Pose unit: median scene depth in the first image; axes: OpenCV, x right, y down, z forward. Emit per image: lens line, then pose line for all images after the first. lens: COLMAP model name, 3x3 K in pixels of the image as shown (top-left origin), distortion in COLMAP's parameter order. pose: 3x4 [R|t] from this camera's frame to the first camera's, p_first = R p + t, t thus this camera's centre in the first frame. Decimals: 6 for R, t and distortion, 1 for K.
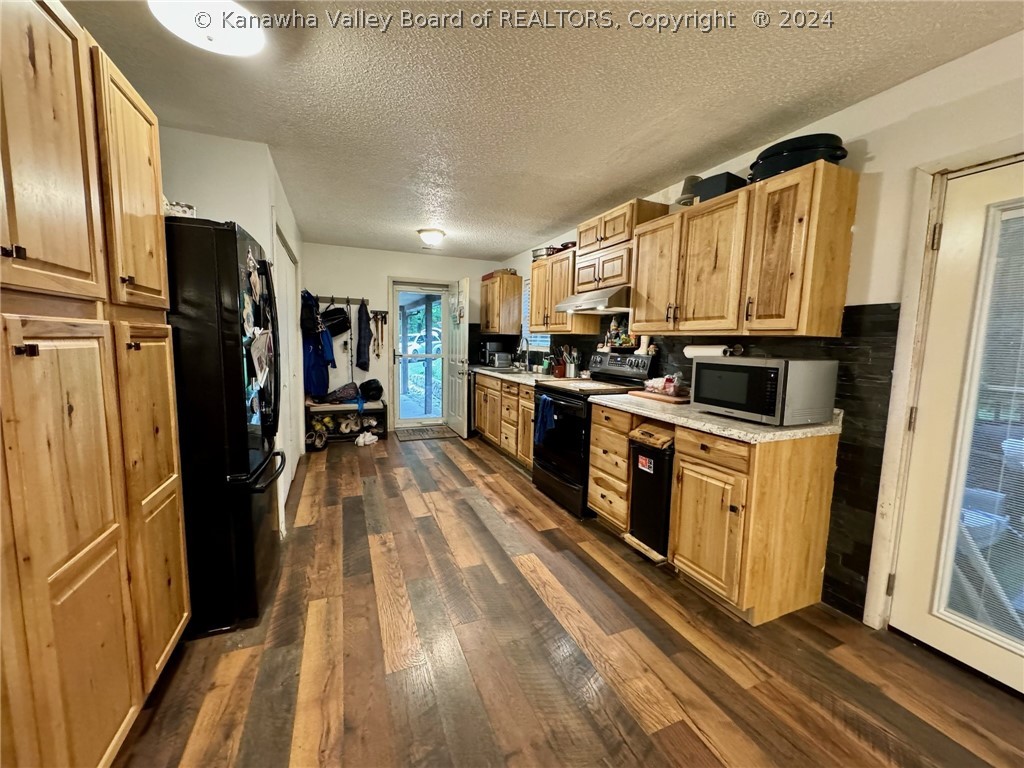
lens RADIAL K [[409.1, 0, 508.4], [0, 409.1, 381.9], [0, 0, 1]] dist [-0.002739, 0.000071]
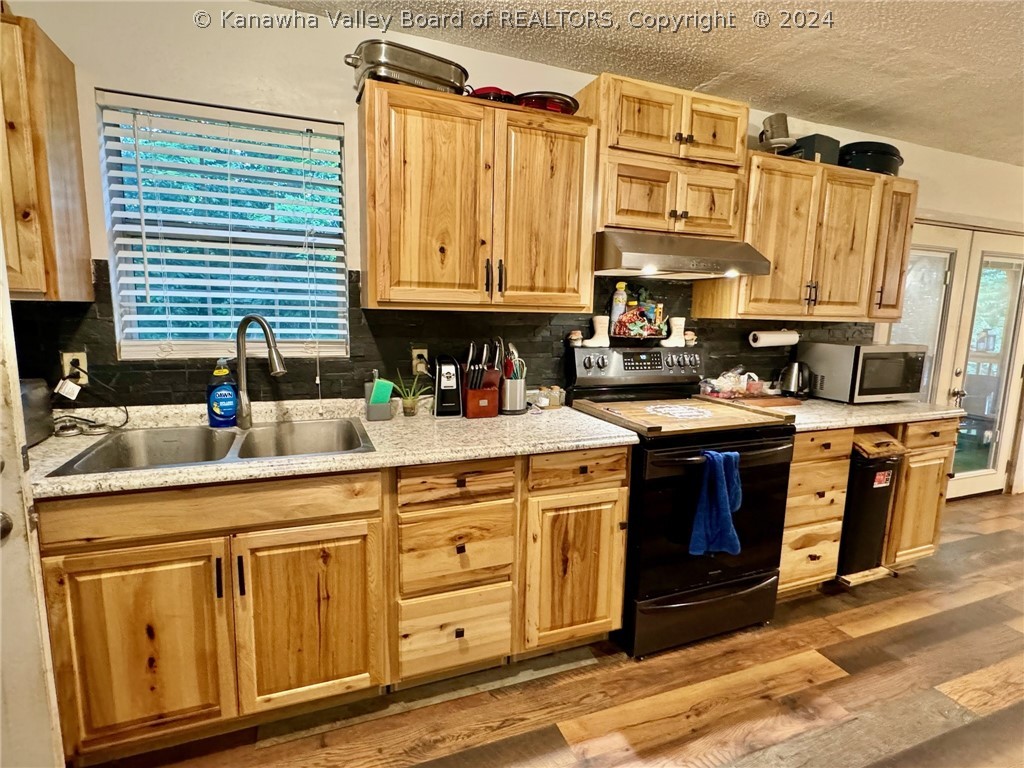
lens RADIAL K [[524.6, 0, 508.0], [0, 524.6, 385.7], [0, 0, 1]] dist [-0.002356, 0.000842]
pose [[0.017460, -0.164930, 0.986151, -0.485195], [0.080884, 0.983302, 0.163021, -0.154662], [-0.996571, 0.076917, 0.030509, 1.176687]]
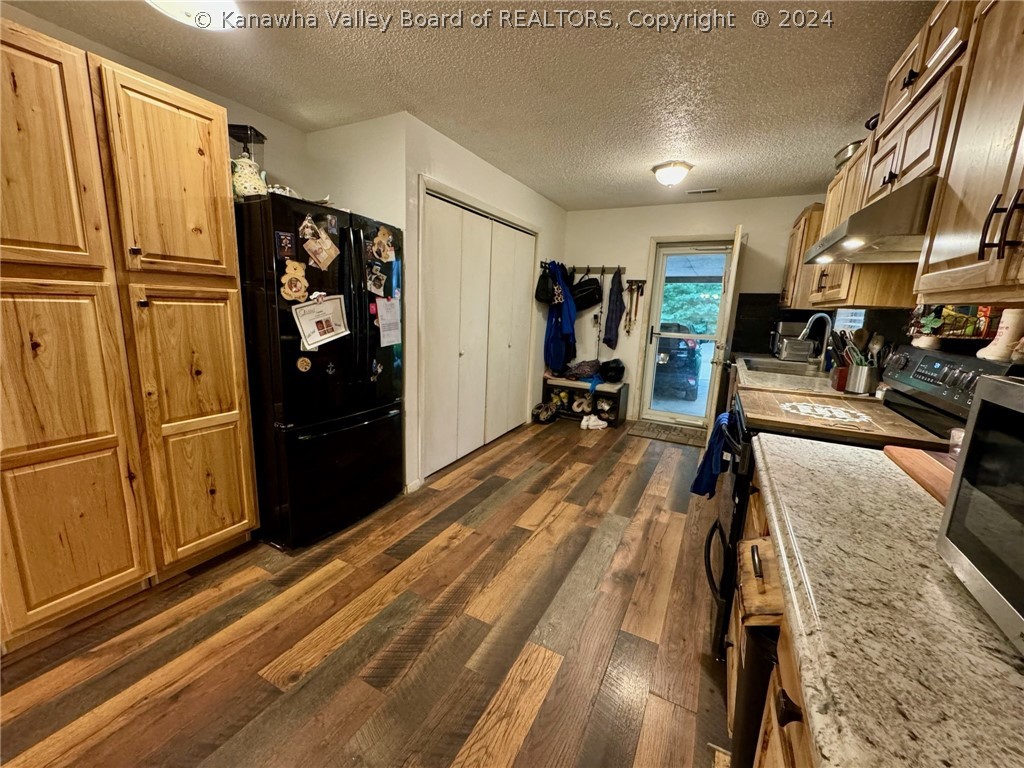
lens RADIAL K [[409.1, 0, 508.5], [0, 409.1, 382.9], [0, 0, 1]] dist [-0.002739, 0.000071]
pose [[0.639479, 0.148230, -0.754383, 0.308249], [-0.105255, 0.988878, 0.105083, -0.036445], [0.761569, 0.012204, 0.647969, 0.393639]]
